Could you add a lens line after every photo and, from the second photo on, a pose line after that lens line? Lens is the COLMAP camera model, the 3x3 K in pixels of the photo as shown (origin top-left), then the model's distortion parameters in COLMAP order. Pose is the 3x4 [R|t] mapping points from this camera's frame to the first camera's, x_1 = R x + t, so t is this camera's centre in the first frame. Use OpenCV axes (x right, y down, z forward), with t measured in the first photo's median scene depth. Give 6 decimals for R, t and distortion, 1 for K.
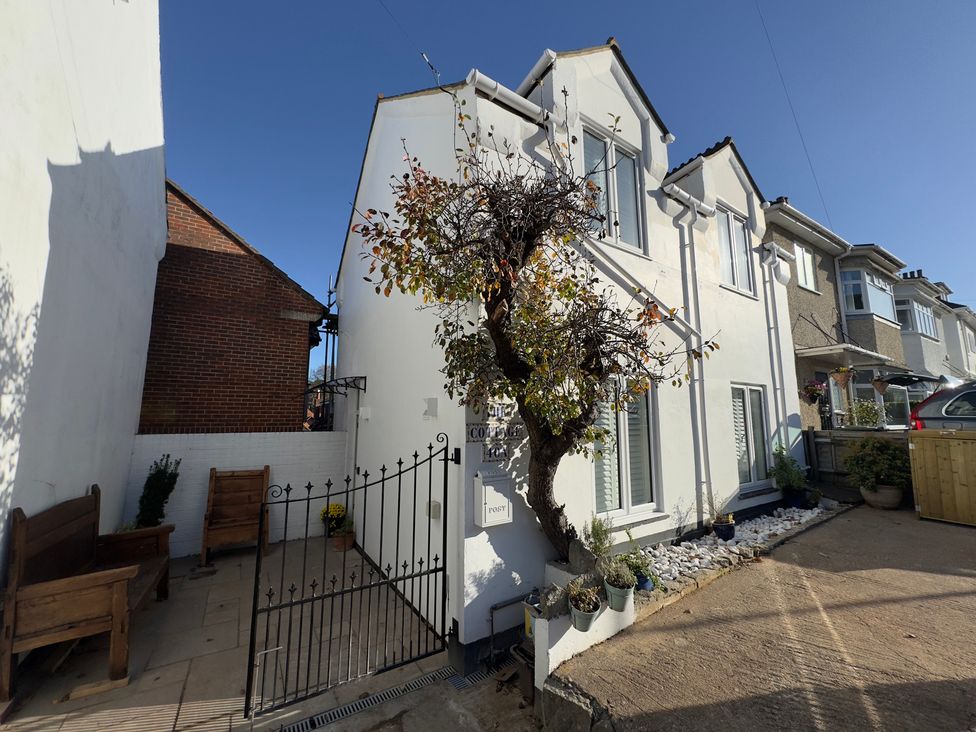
lens RADIAL K [[389.0, 0, 489.7], [0, 389.0, 370.7], [0, 0, 1]] dist [-0.000876, 0.000189]
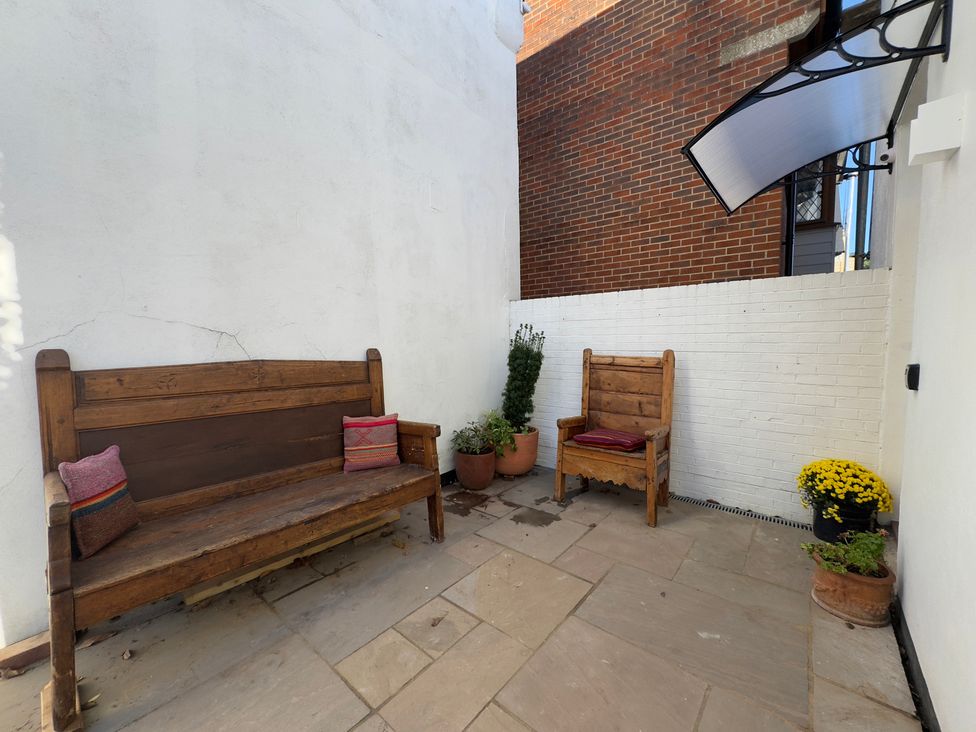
lens RADIAL K [[389.0, 0, 489.7], [0, 389.0, 364.6], [0, 0, 1]] dist [-0.000876, 0.000189]
pose [[0.318188, 0.060808, -0.946075, -0.178585], [0.135029, 0.984860, 0.108714, 0.184673], [0.938362, -0.162339, 0.305160, 0.655613]]
